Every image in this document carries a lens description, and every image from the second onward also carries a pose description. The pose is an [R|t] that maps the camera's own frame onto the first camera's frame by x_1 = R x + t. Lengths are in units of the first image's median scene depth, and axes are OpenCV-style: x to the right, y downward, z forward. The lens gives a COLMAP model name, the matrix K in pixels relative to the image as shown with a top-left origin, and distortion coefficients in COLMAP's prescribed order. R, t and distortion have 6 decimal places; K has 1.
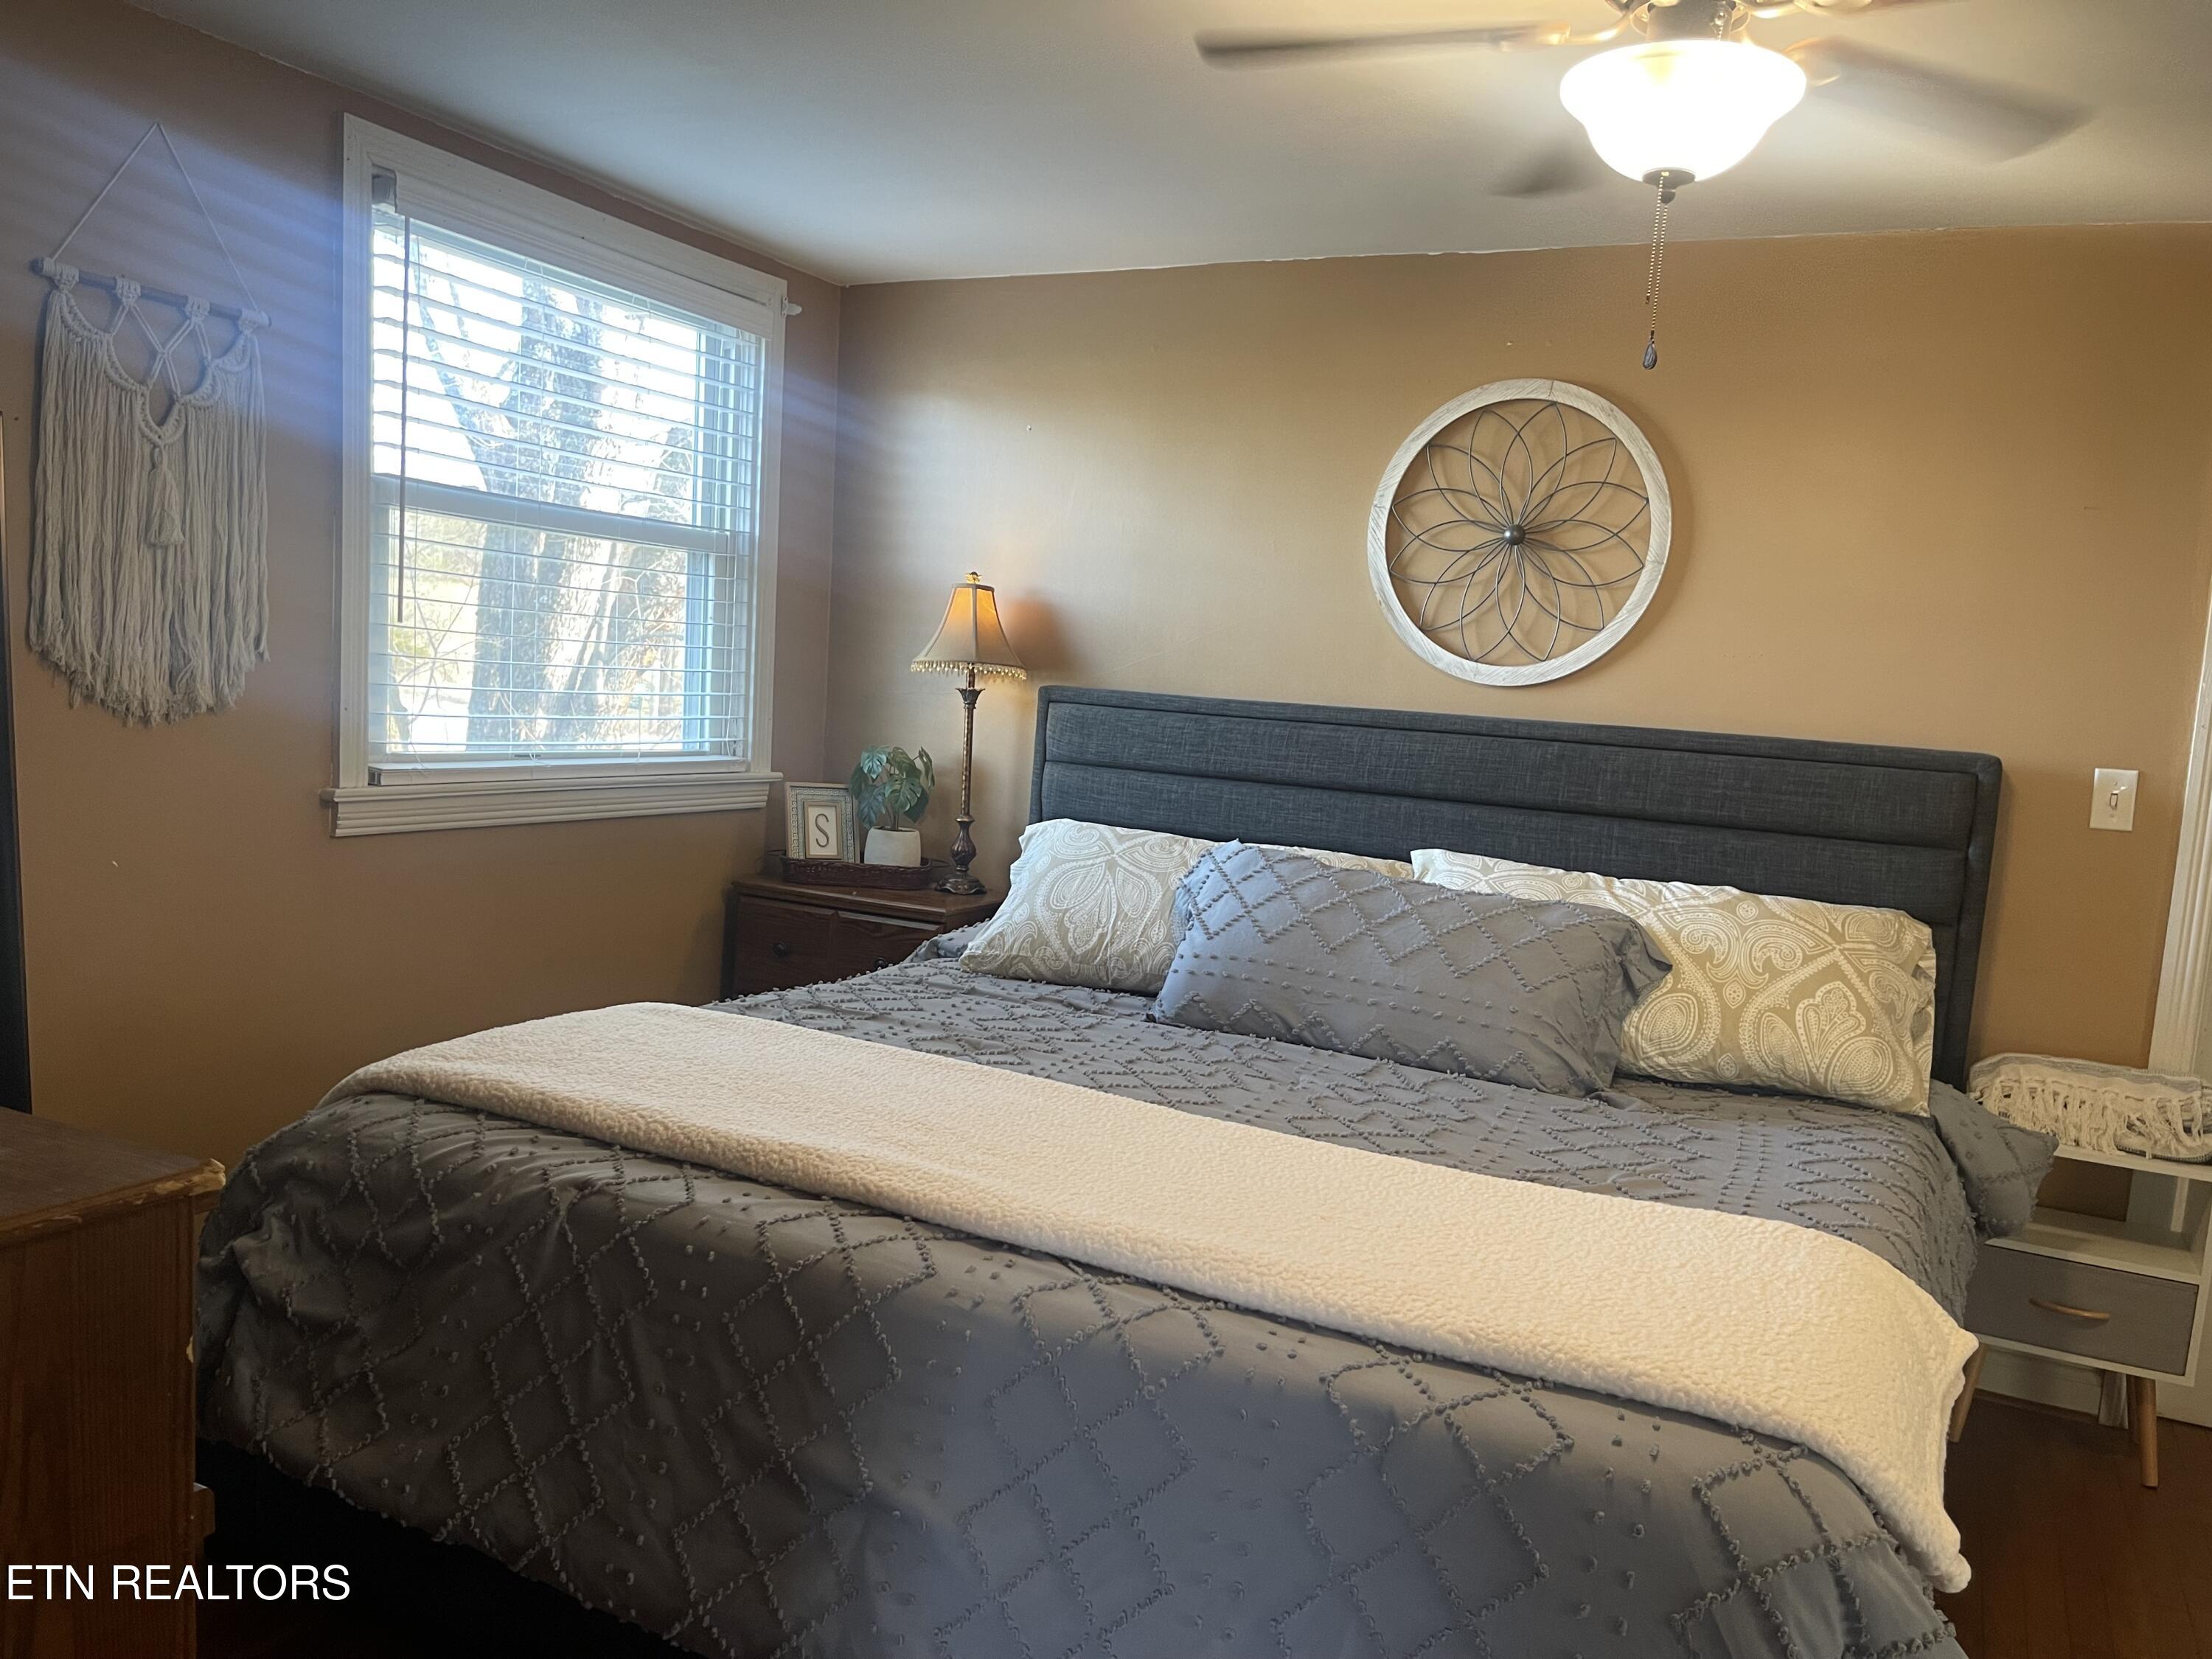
lens RADIAL K [[1667.1, 0, 1112.9], [0, 1667.1, 835.6], [0, 0, 1]] dist [0.067154, -0.086634]
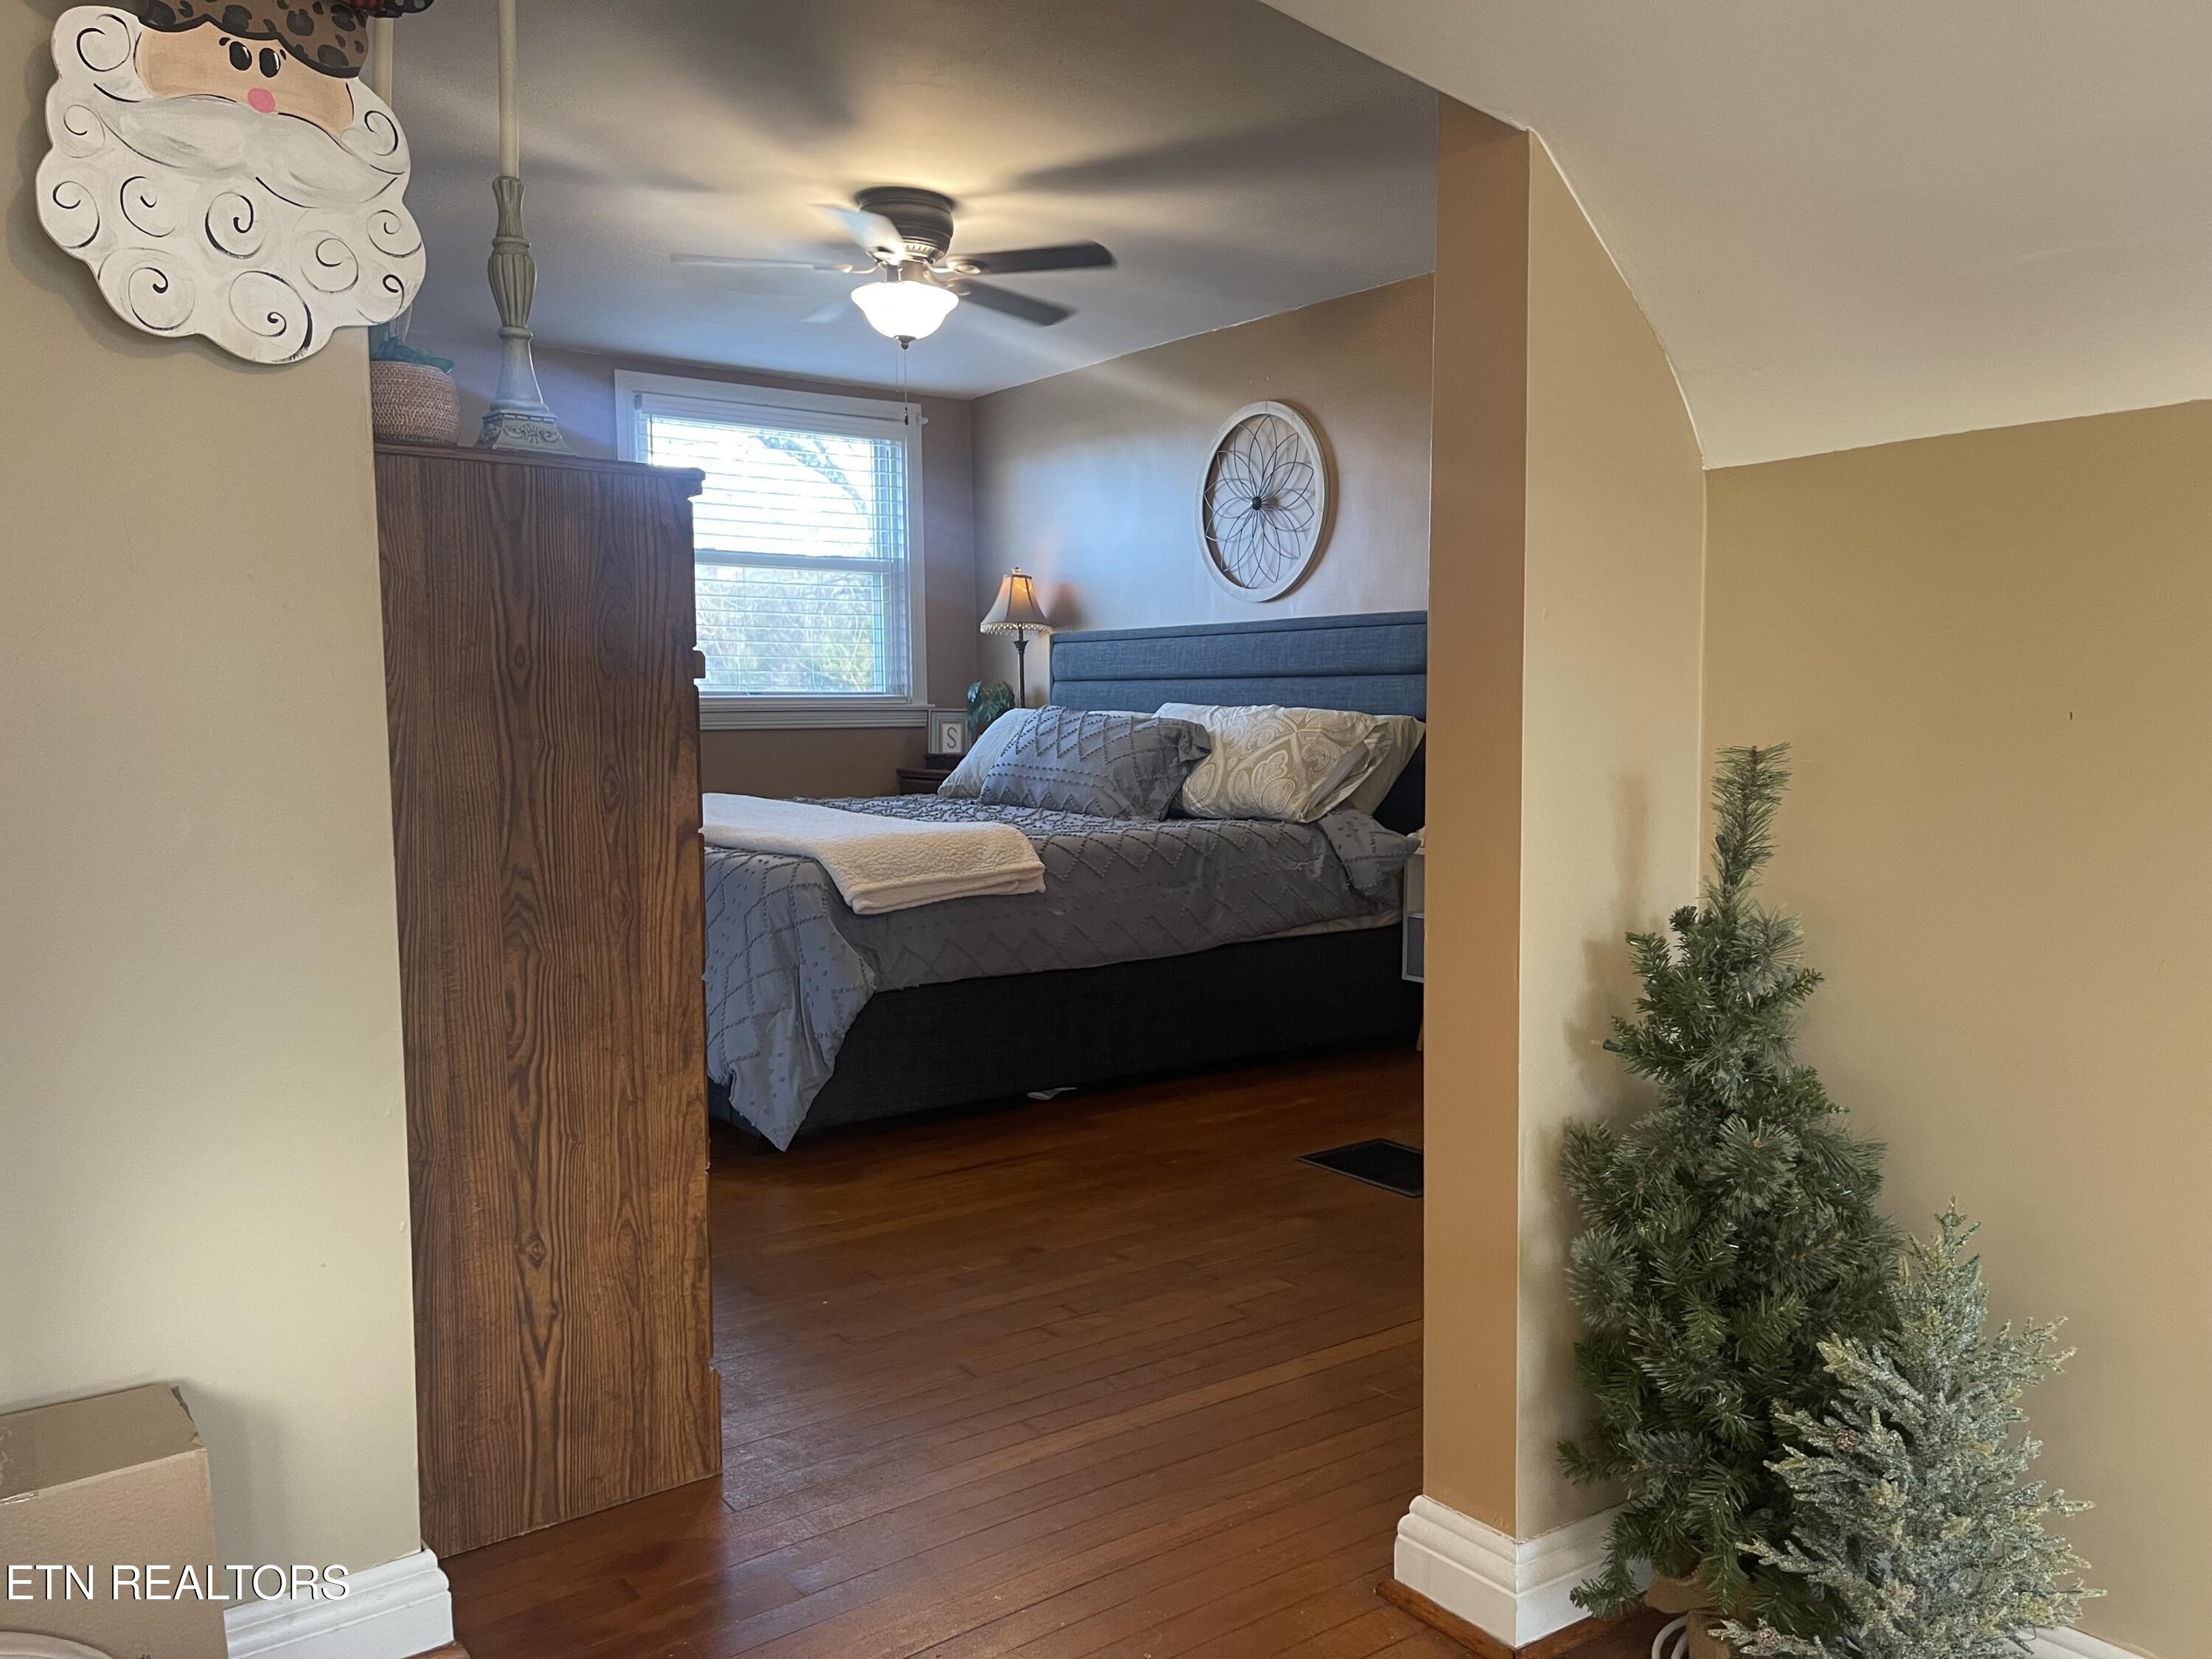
lens RADIAL K [[1667.1, 0, 1109.2], [0, 1667.1, 847.3], [0, 0, 1]] dist [0.067154, -0.086634]
pose [[0.890250, -0.033203, -0.454260, 0.791619], [0.023024, 0.999345, -0.027921, 0.173845], [0.454890, 0.014398, 0.890431, -0.420679]]
